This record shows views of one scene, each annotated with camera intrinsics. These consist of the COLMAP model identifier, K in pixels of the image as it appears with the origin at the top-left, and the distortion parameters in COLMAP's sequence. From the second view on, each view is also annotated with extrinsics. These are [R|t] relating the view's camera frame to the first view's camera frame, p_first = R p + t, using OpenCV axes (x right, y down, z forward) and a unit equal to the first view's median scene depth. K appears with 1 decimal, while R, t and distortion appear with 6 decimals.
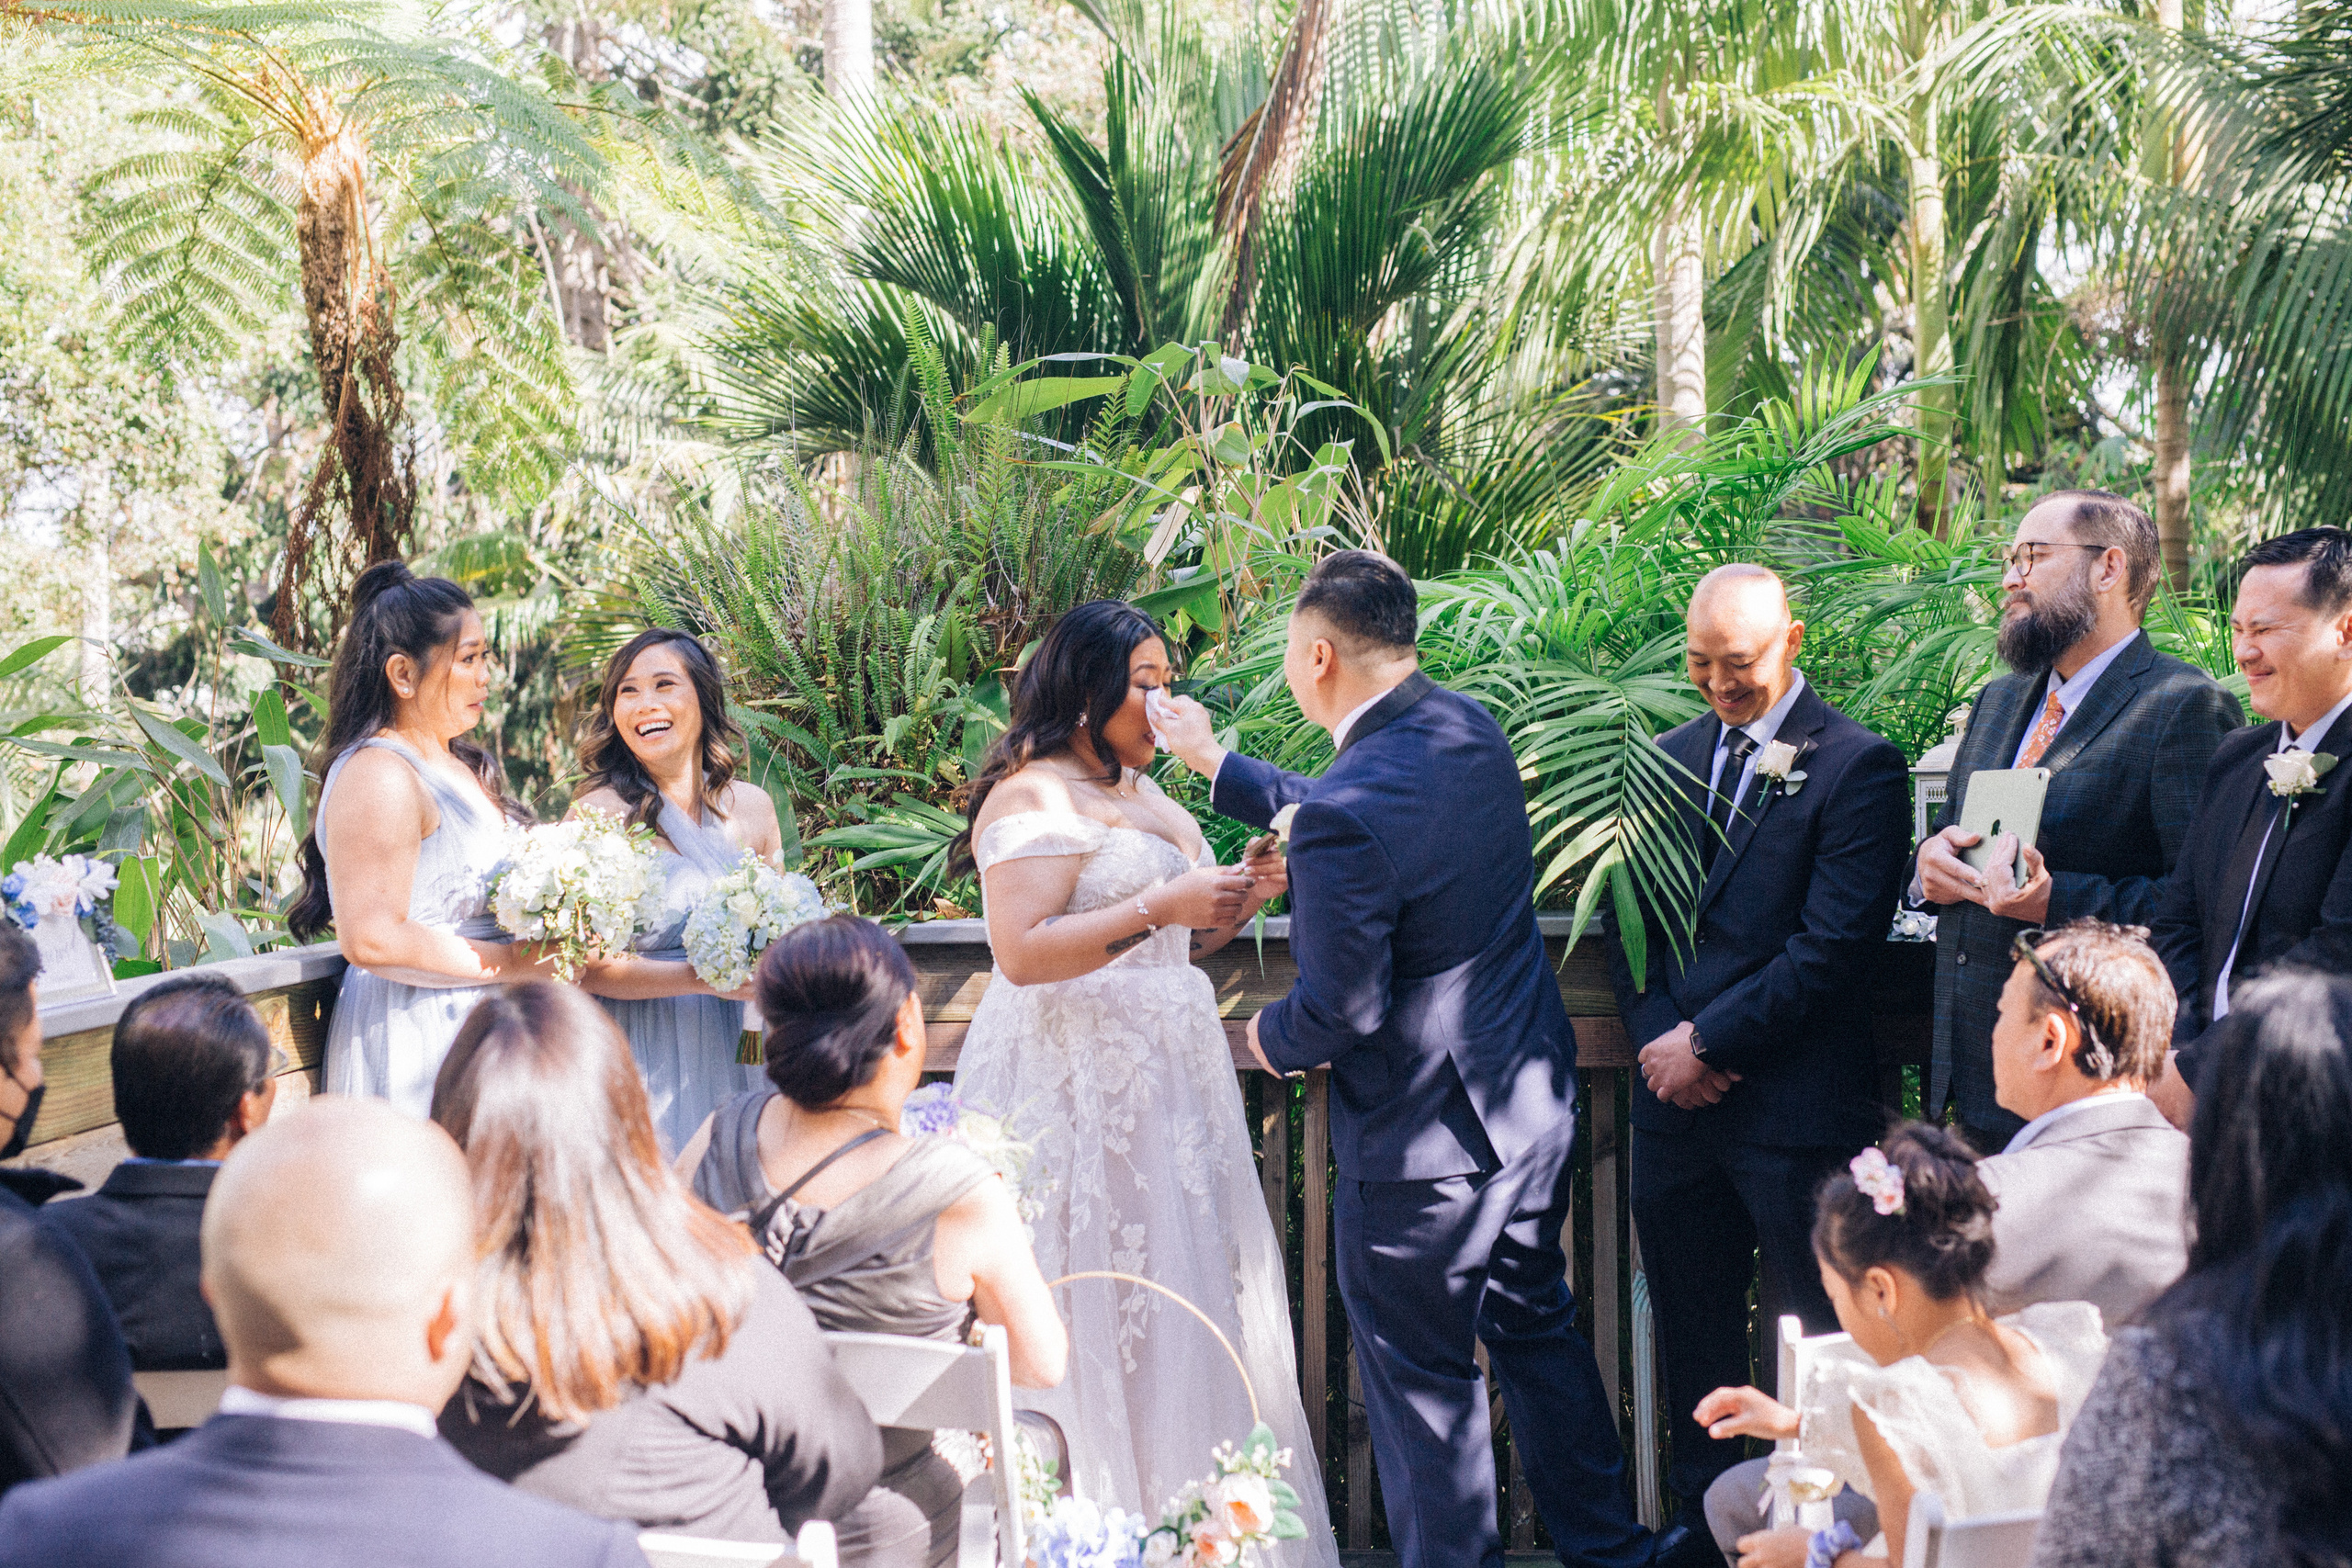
lens RADIAL K [[3228.2, 0, 1192.1], [0, 3228.2, 776.9], [0, 0, 1]] dist [0.027711, 0.000000]
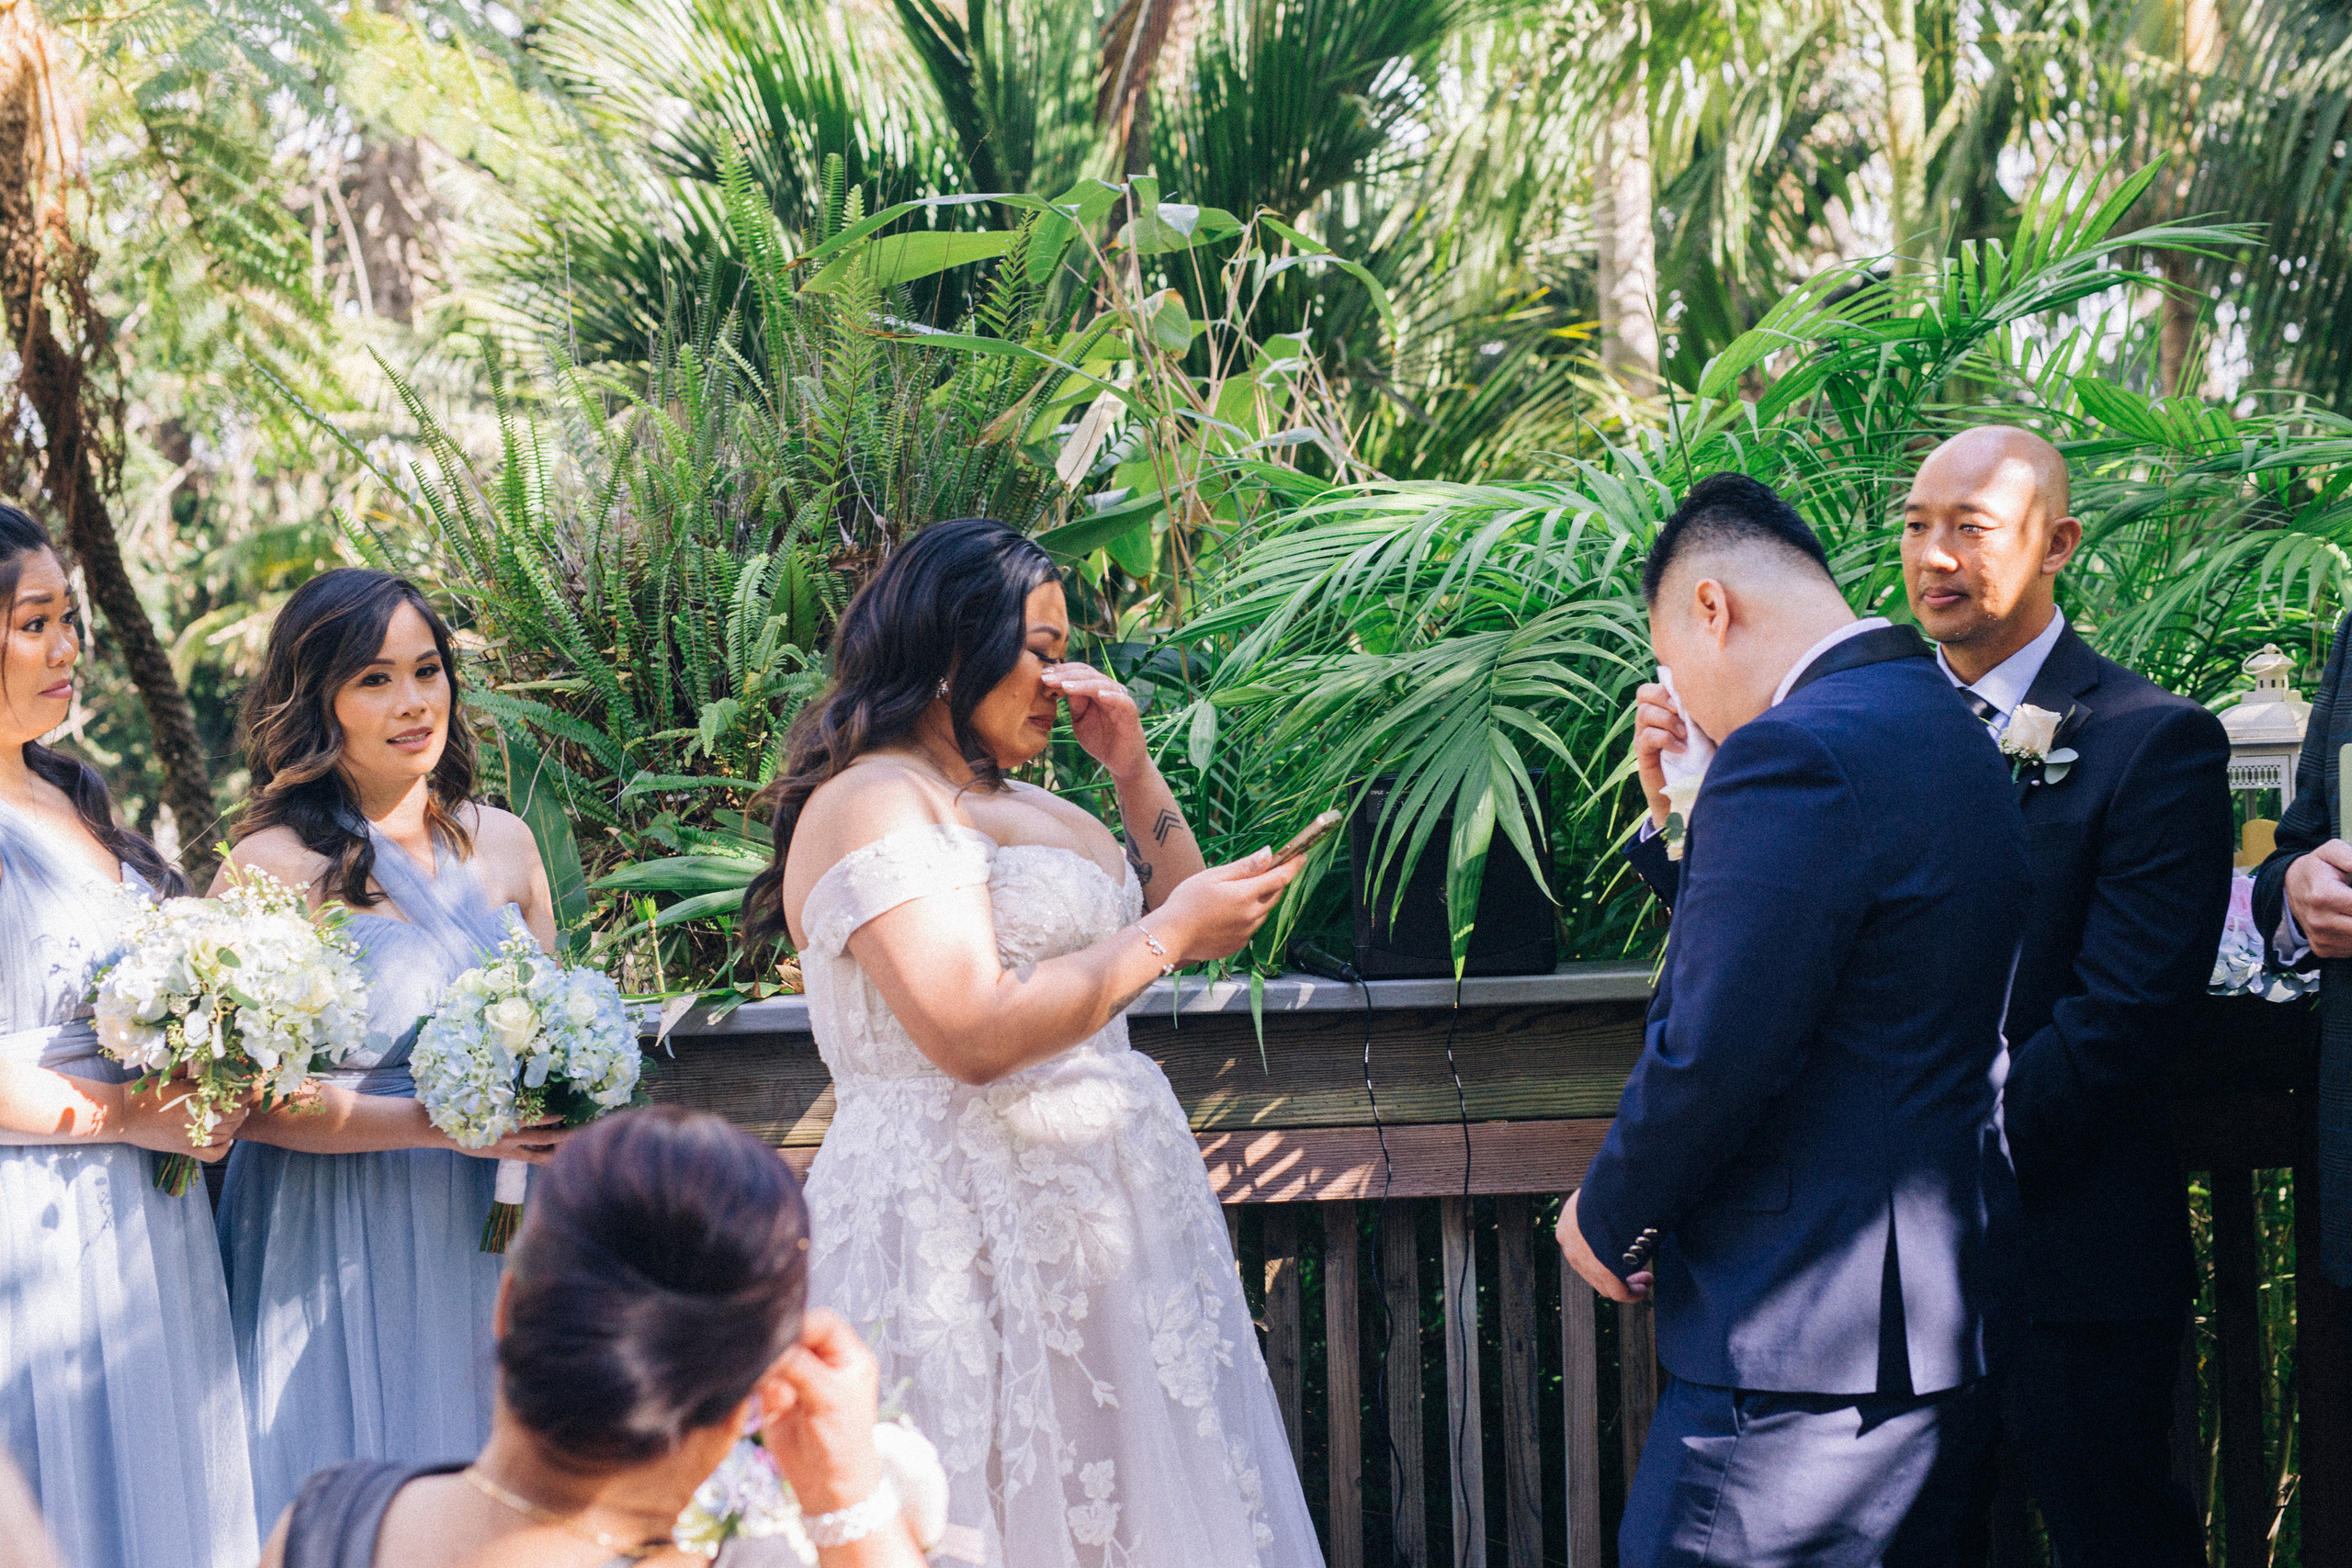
lens RADIAL K [[3228.2, 0, 1205.1], [0, 3228.2, 759.2], [0, 0, 1]] dist [0.027711, 0.000000]
pose [[0.998430, -0.024936, 0.050167, -0.019961], [0.025019, 0.999686, -0.001038, -0.002562], [-0.050125, 0.002292, 0.998740, 0.277994]]
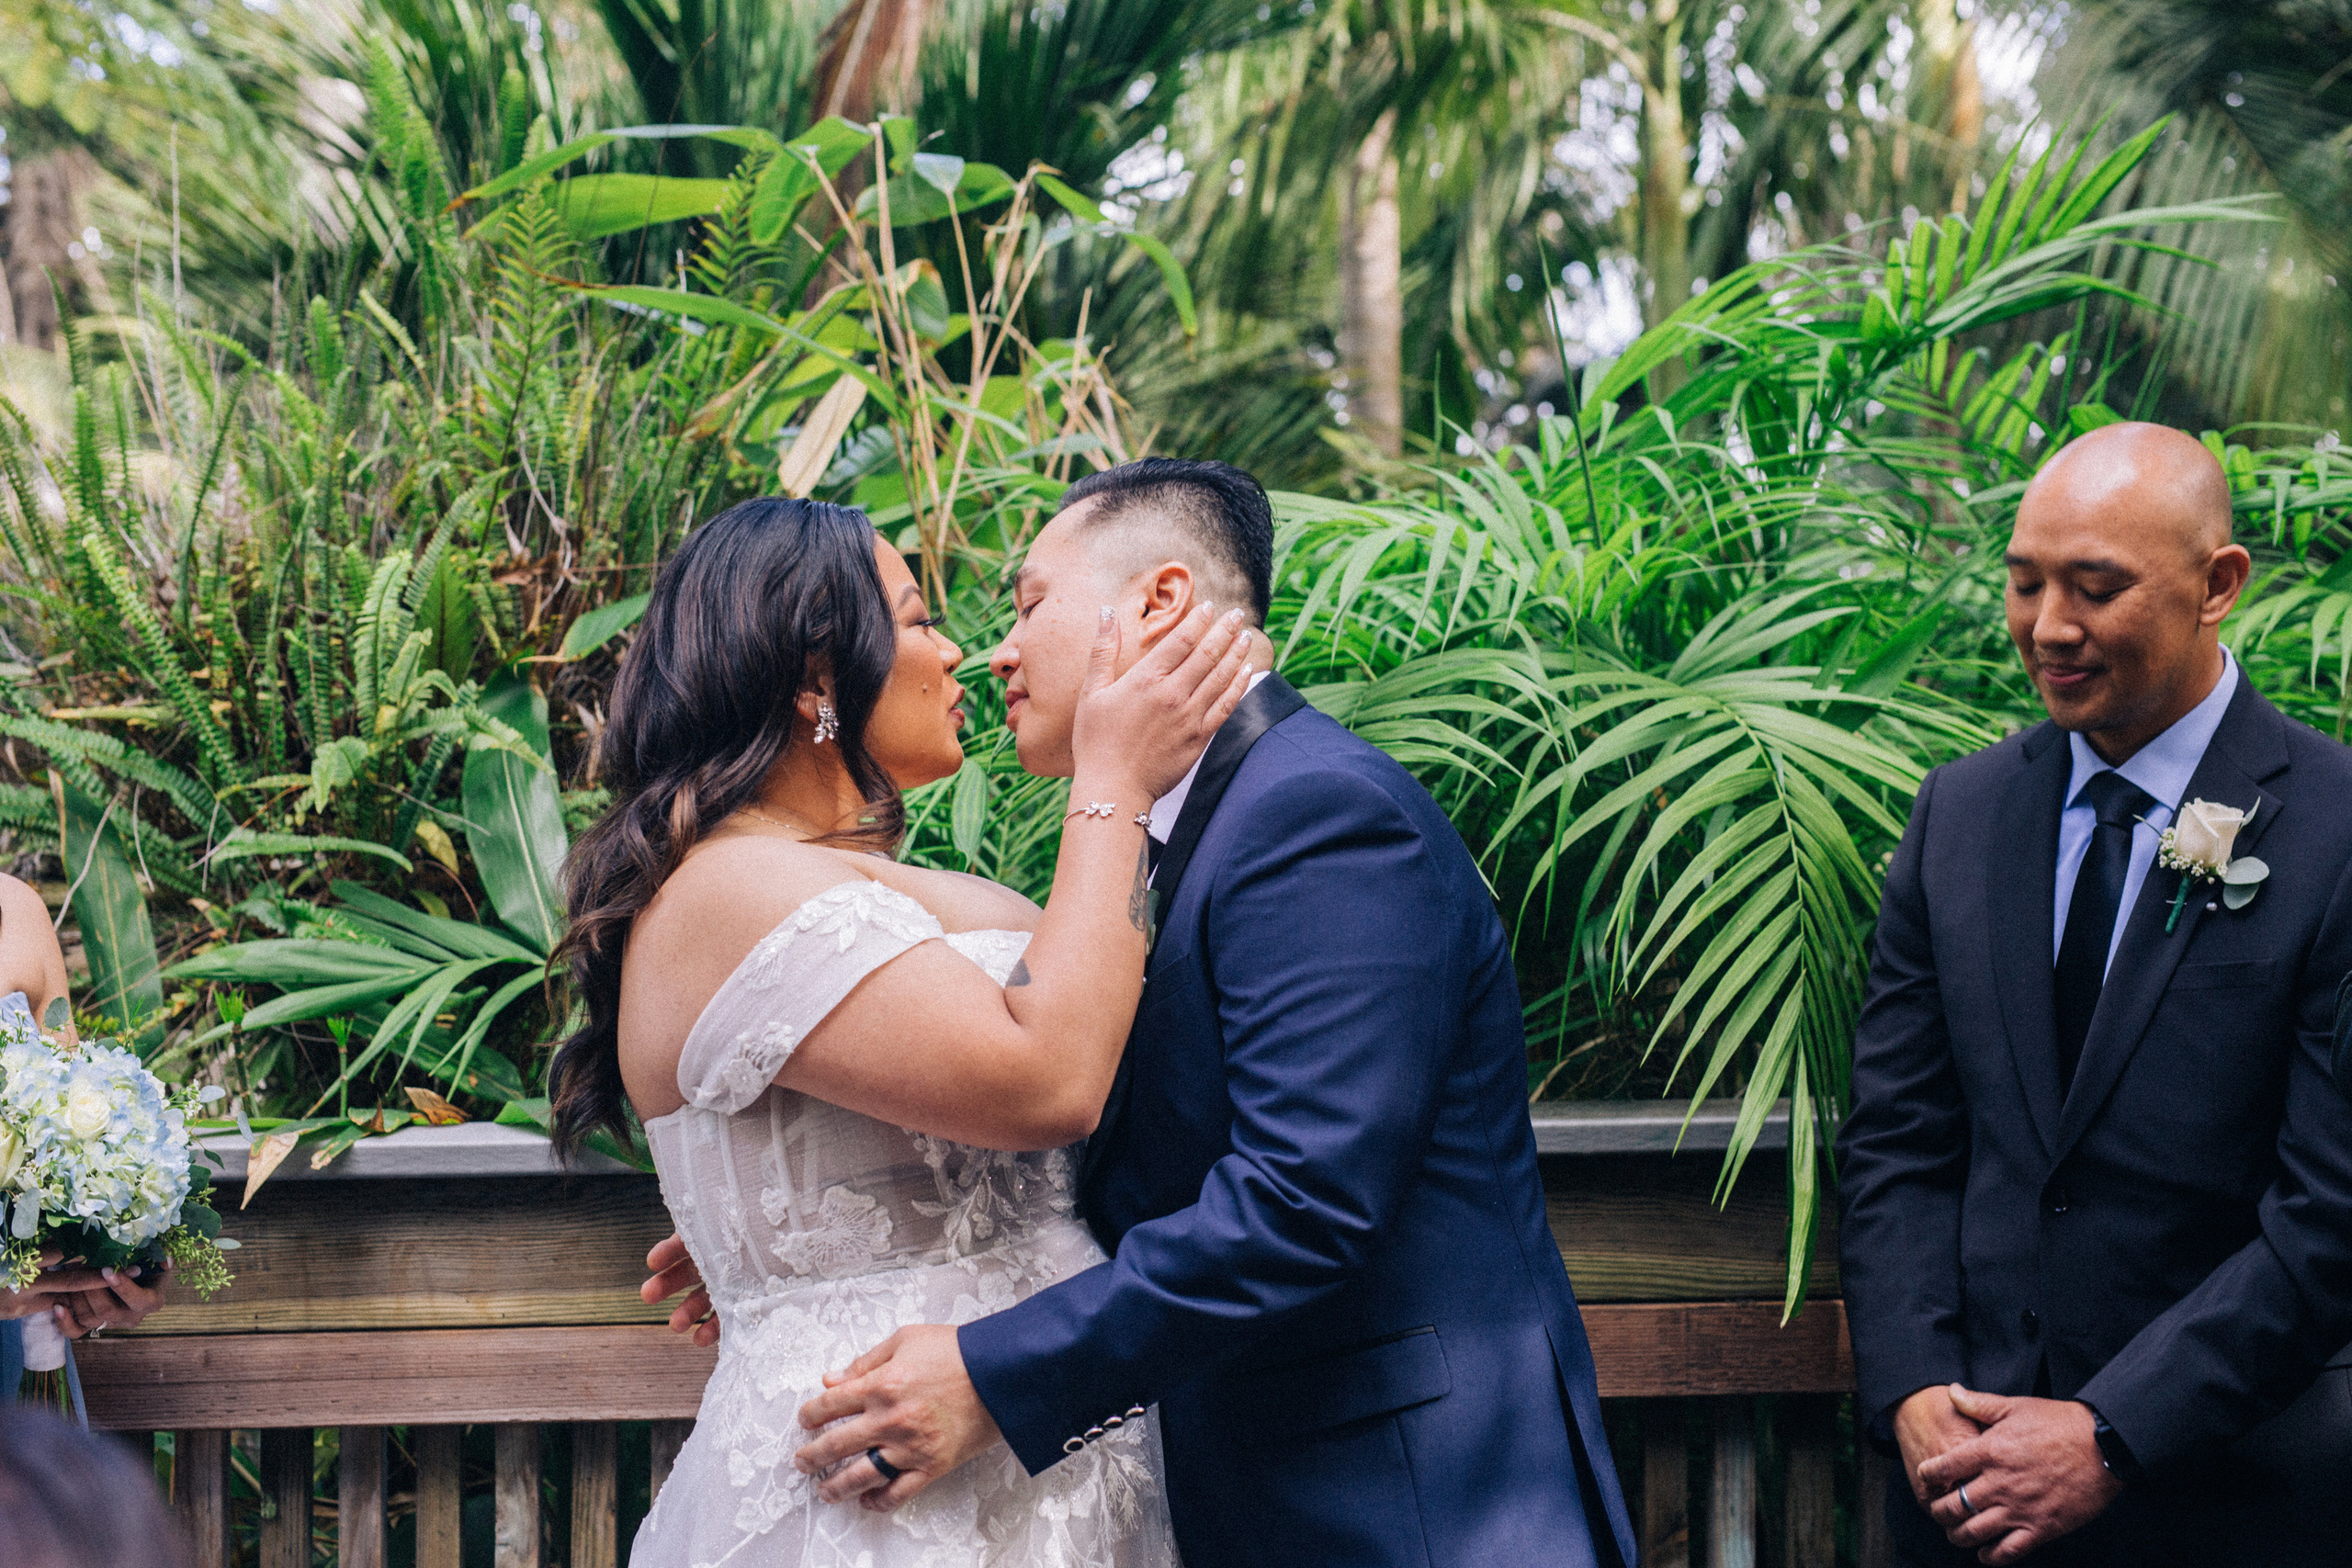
lens RADIAL K [[3228.2, 0, 1176.0], [0, 3228.2, 800.0], [0, 0, 1]] dist [0.027711, 0.000000]
pose [[0.989841, 0.006203, 0.142040, -0.027360], [-0.004492, 0.999914, -0.012359, -0.002538], [-0.142104, 0.011596, 0.989784, 0.413850]]
